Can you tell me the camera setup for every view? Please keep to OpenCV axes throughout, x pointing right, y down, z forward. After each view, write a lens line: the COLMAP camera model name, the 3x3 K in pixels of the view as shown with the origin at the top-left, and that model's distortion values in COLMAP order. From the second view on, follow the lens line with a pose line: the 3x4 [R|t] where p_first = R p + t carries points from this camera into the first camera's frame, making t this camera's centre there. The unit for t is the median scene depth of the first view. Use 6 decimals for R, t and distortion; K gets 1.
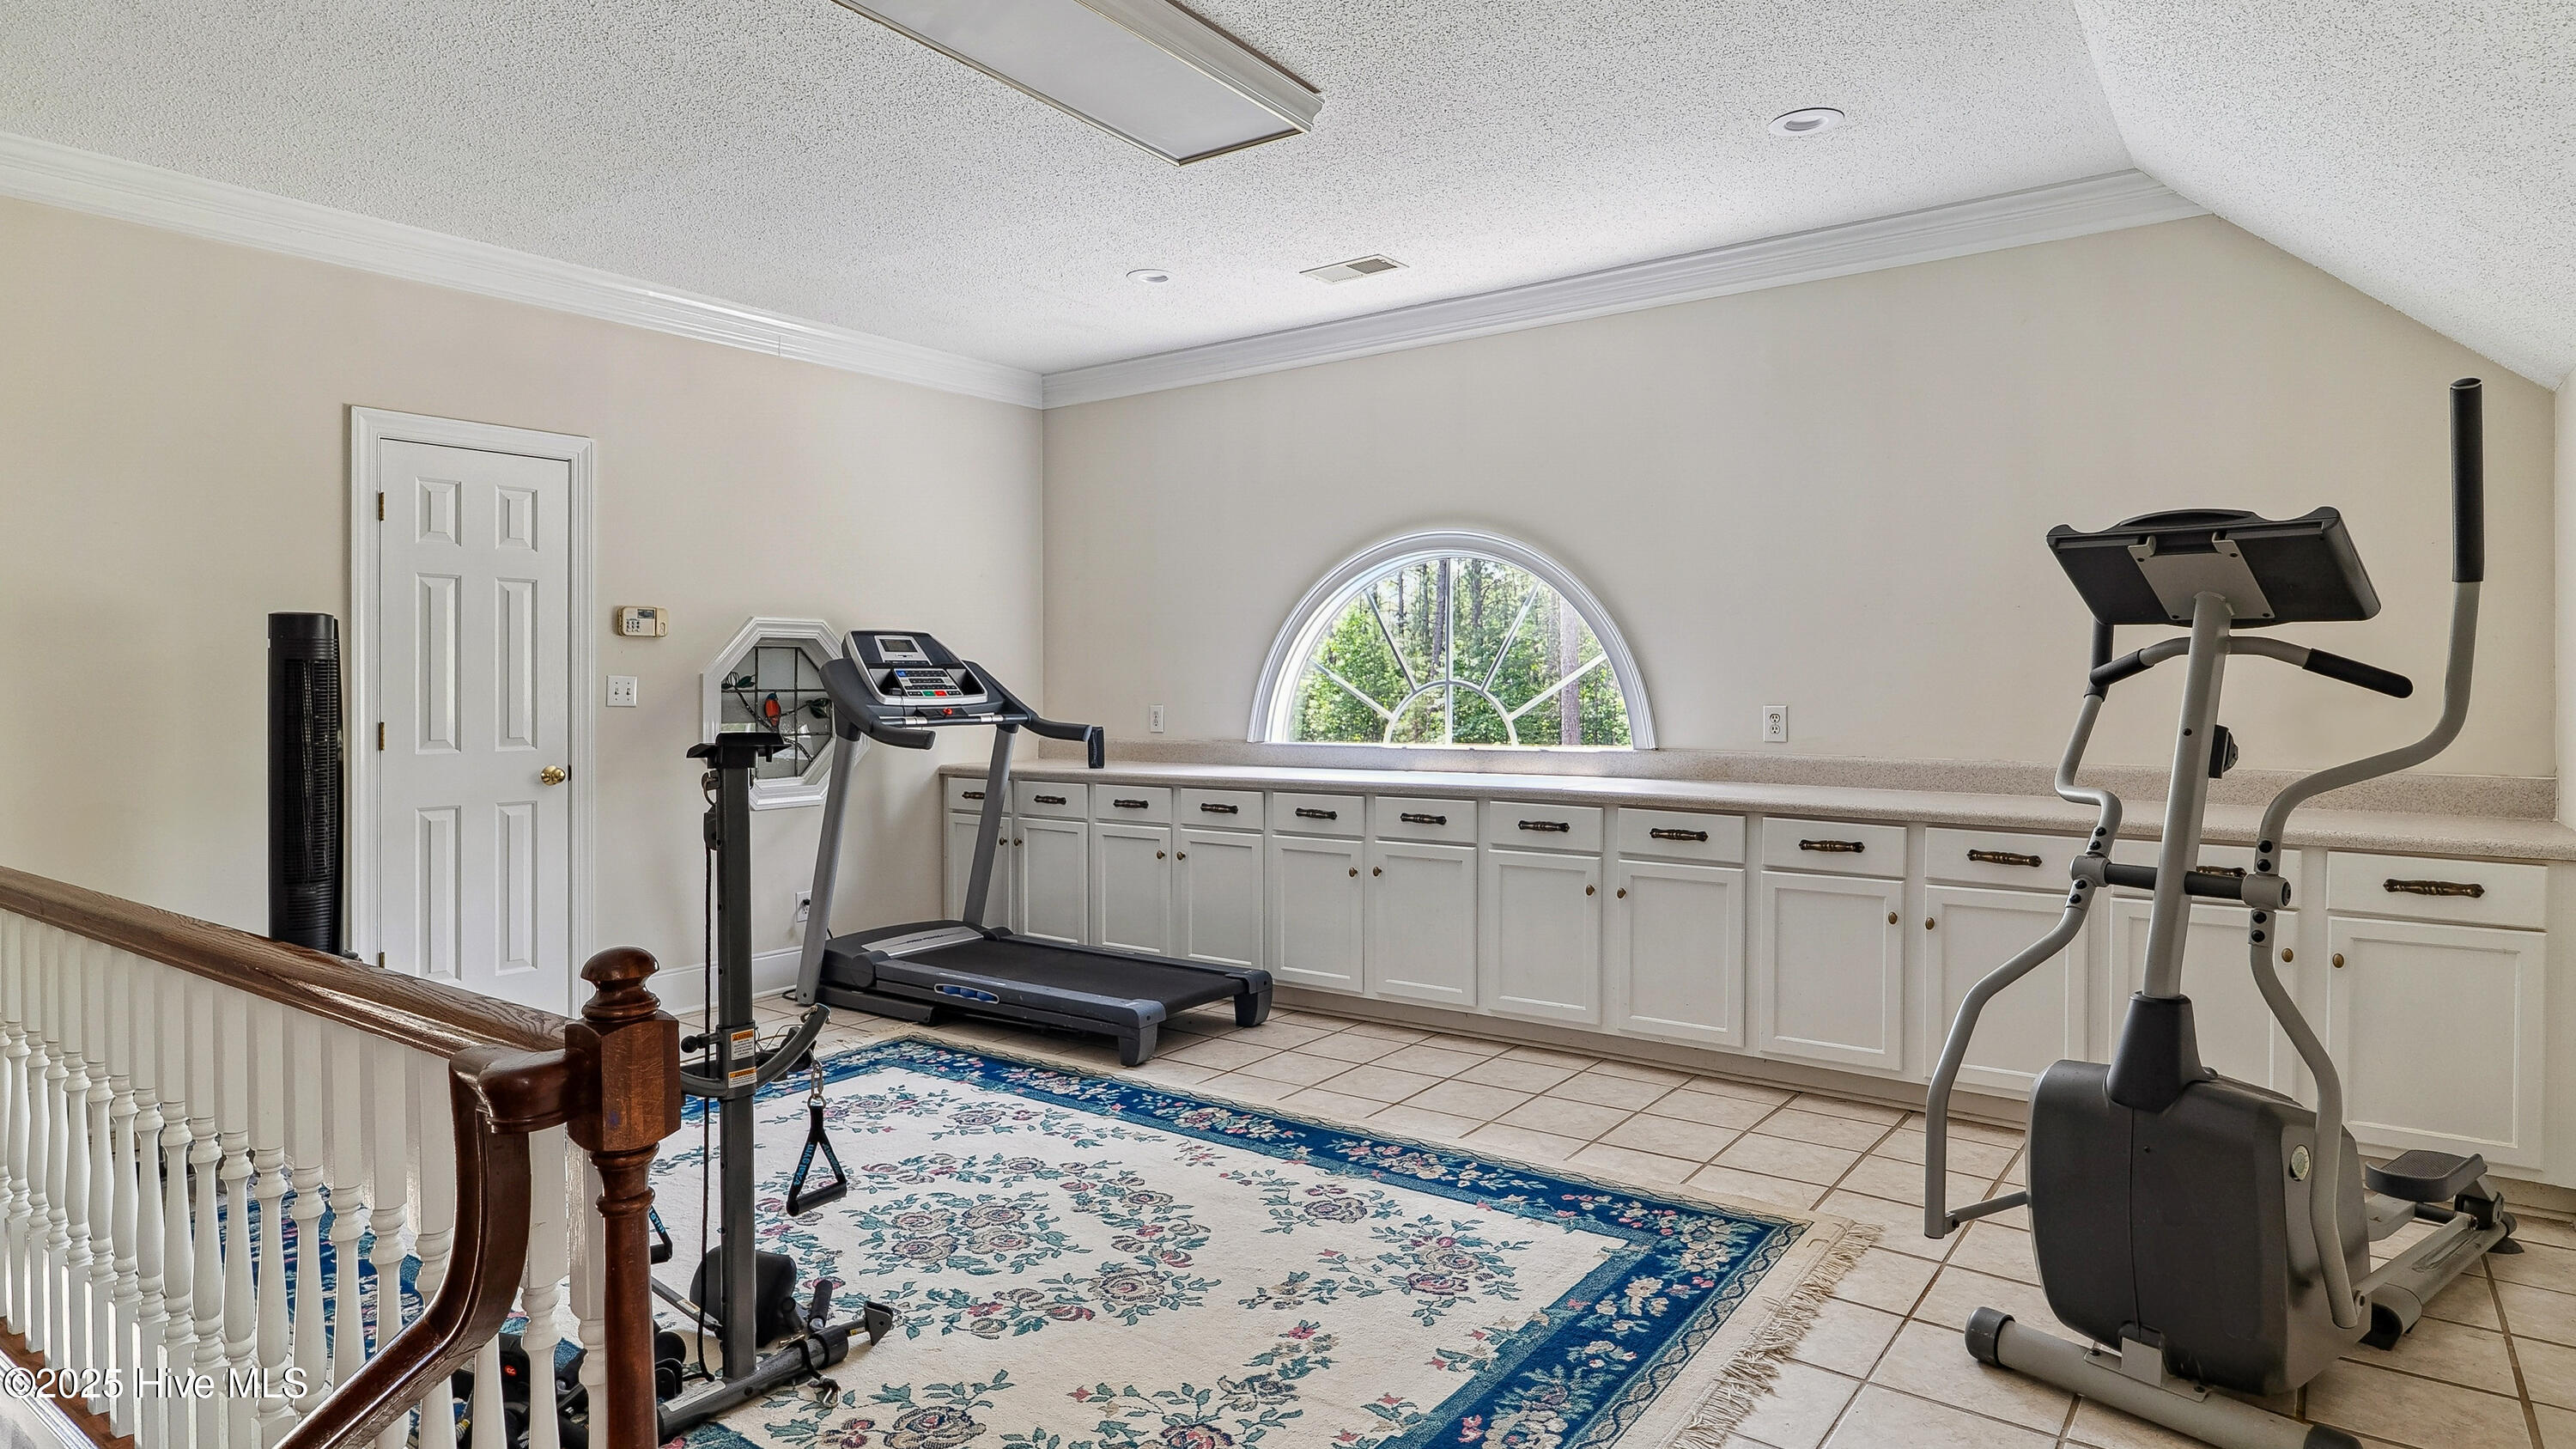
lens RADIAL K [[1419.8, 0, 1289.6], [0, 1419.8, 713.8], [0, 0, 1]] dist [-0.002927, -0.000273]
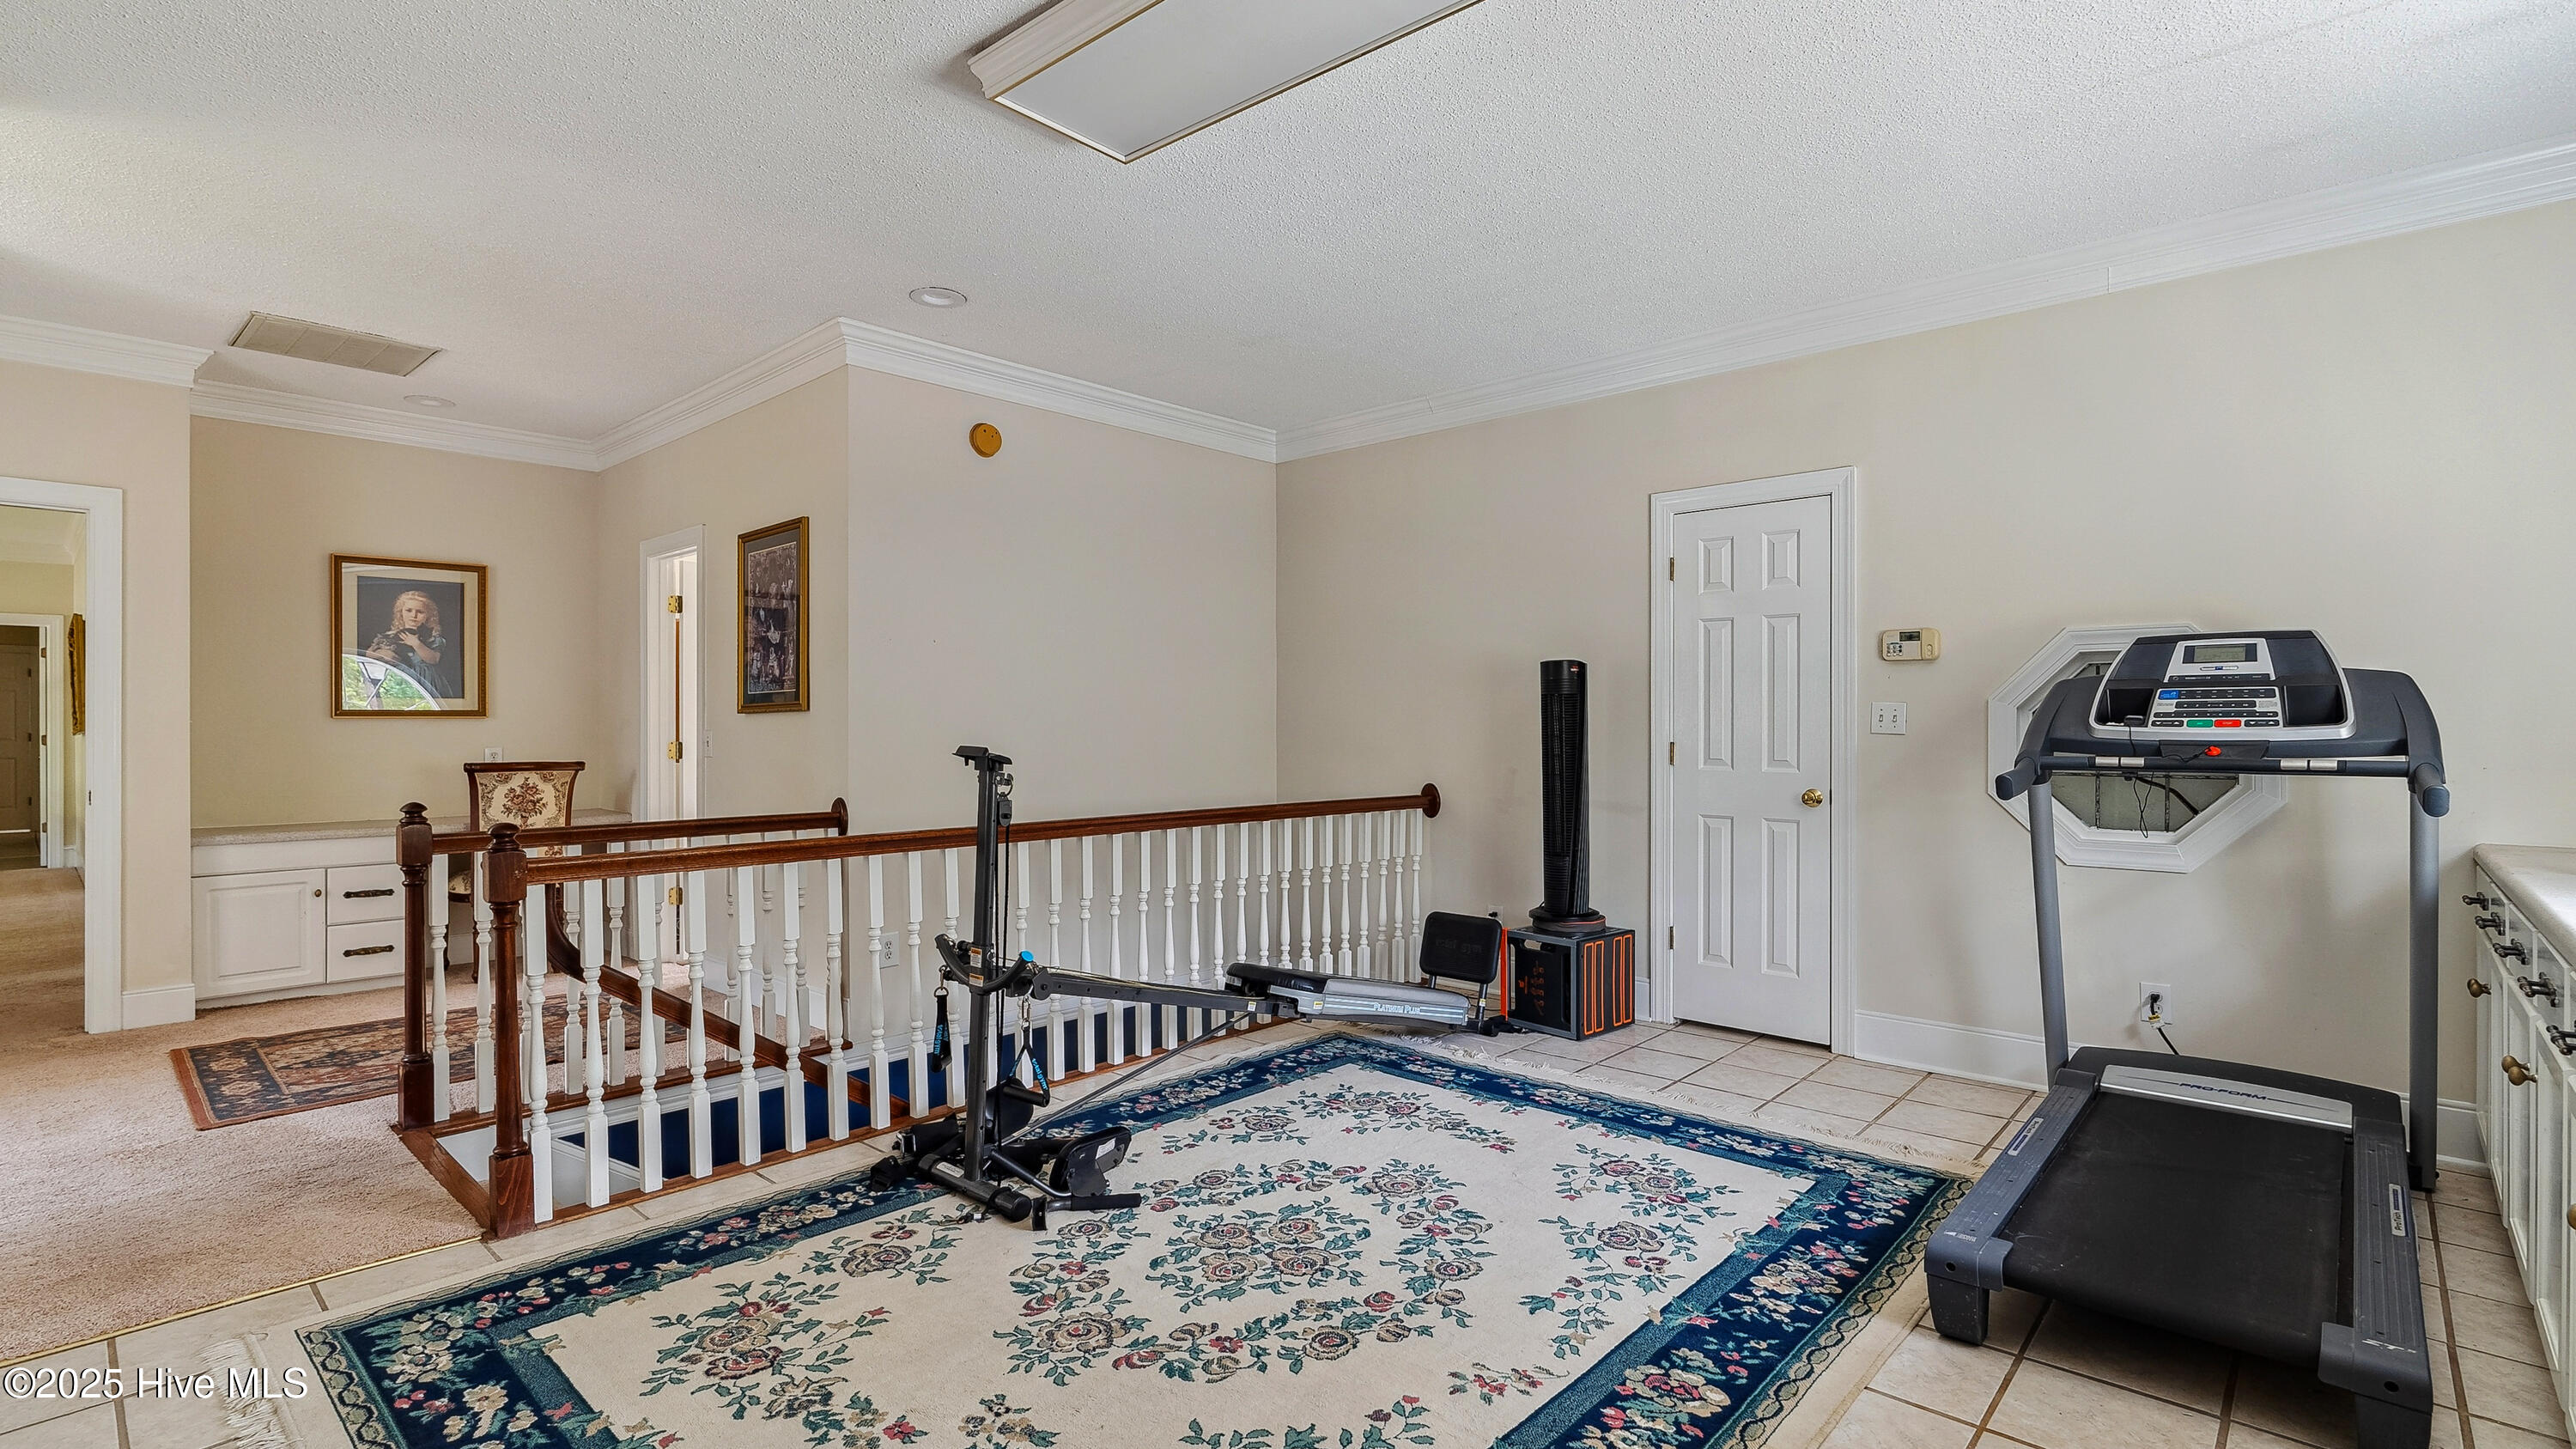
lens RADIAL K [[1176.7, 0, 1291.1], [0, 1176.7, 718.7], [0, 0, 1]] dist [-0.002067, 0.000397]
pose [[-0.107165, 0.007963, -0.994209, 0.481611], [-0.017152, 0.999804, 0.009857, -0.021064], [0.994093, 0.018109, -0.107007, 0.875624]]
